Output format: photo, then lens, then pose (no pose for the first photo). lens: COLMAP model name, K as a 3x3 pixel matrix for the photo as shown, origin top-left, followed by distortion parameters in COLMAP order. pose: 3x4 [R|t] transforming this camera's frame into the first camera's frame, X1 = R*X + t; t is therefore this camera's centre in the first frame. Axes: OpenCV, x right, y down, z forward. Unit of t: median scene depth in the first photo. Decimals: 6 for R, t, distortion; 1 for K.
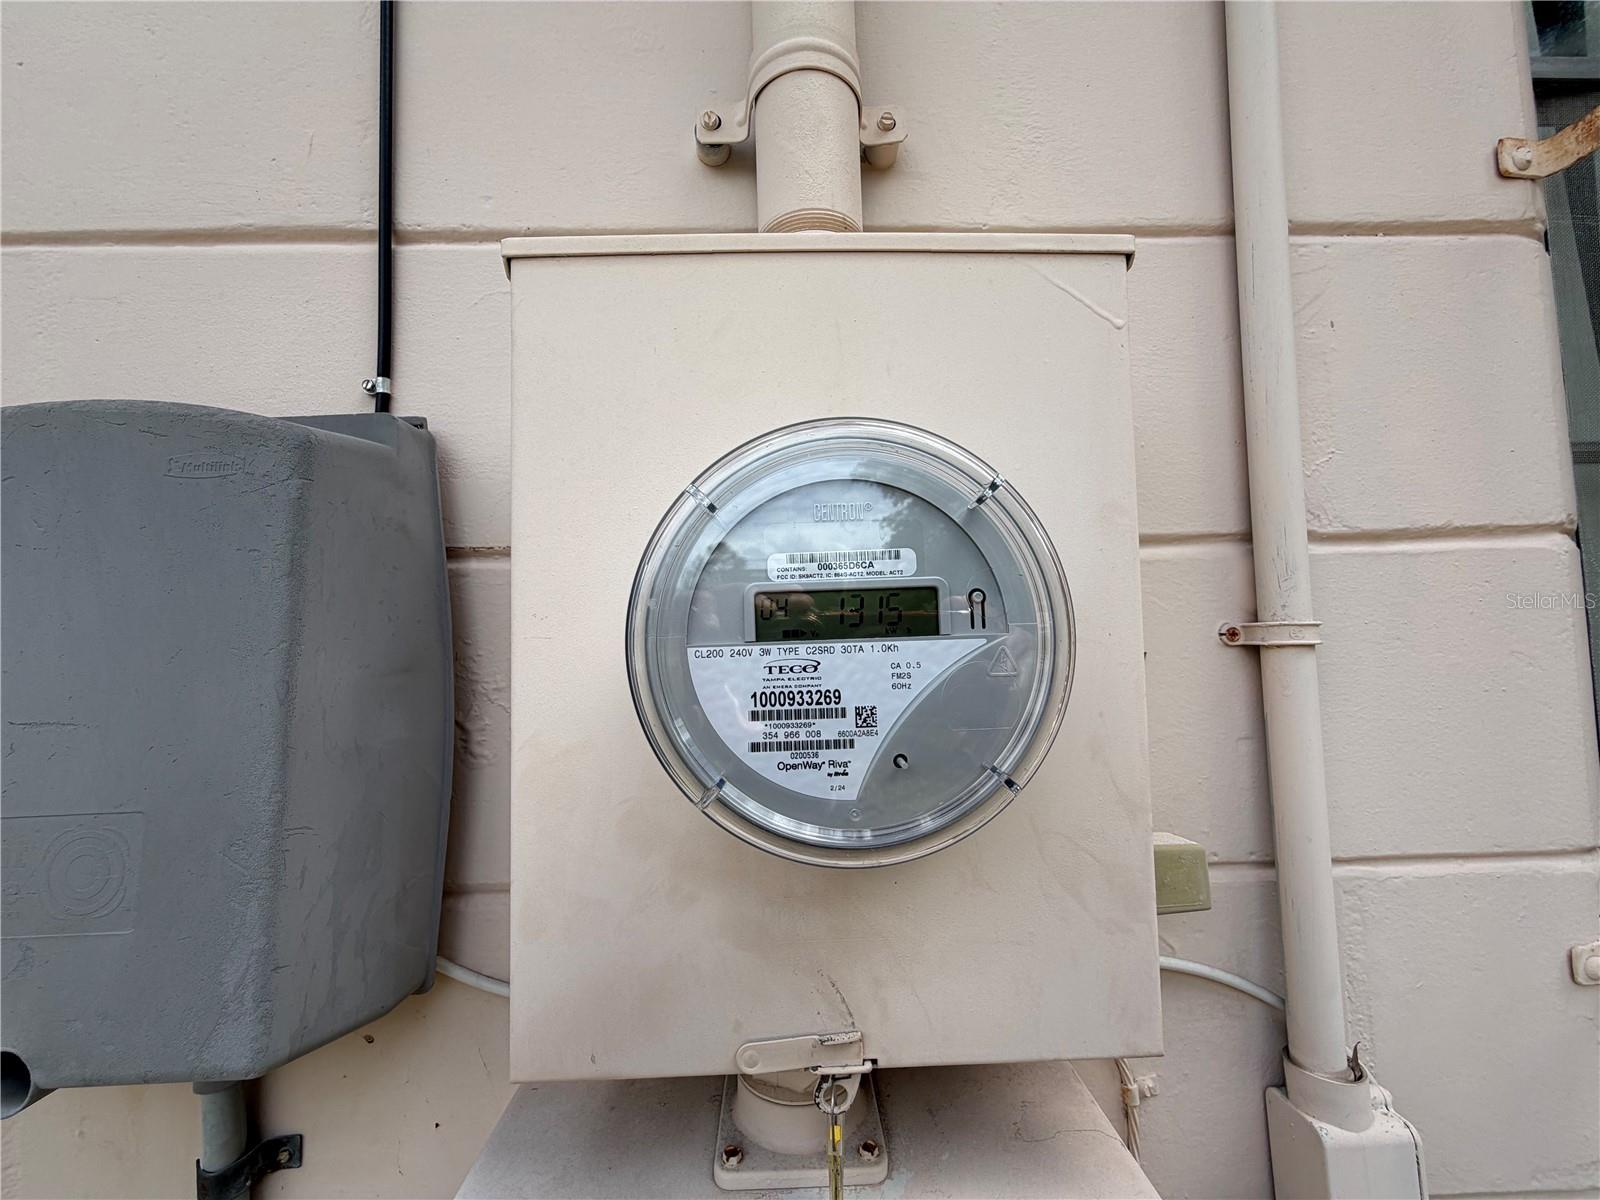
lens RADIAL K [[640.1, 0, 794.9], [0, 640.1, 601.6], [0, 0, 1]] dist [-0.000005, 0.000574]
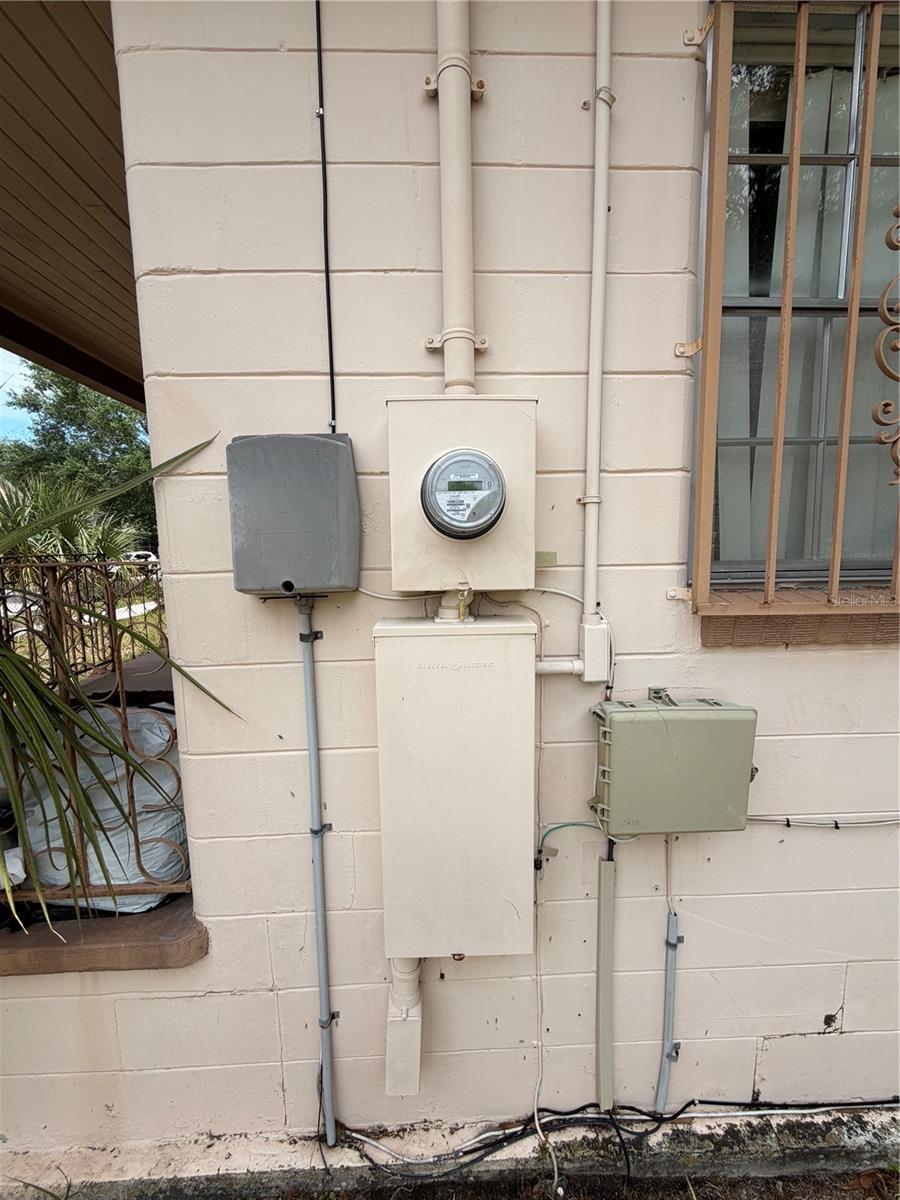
lens RADIAL K [[480.1, 0, 449.1], [0, 480.1, 597.1], [0, 0, 1]] dist [-0.000005, 0.000574]
pose [[0.999932, 0.009041, 0.007340, -0.039107], [-0.010150, 0.985602, 0.168775, 0.138024], [-0.005708, -0.168838, 0.985627, -1.674572]]
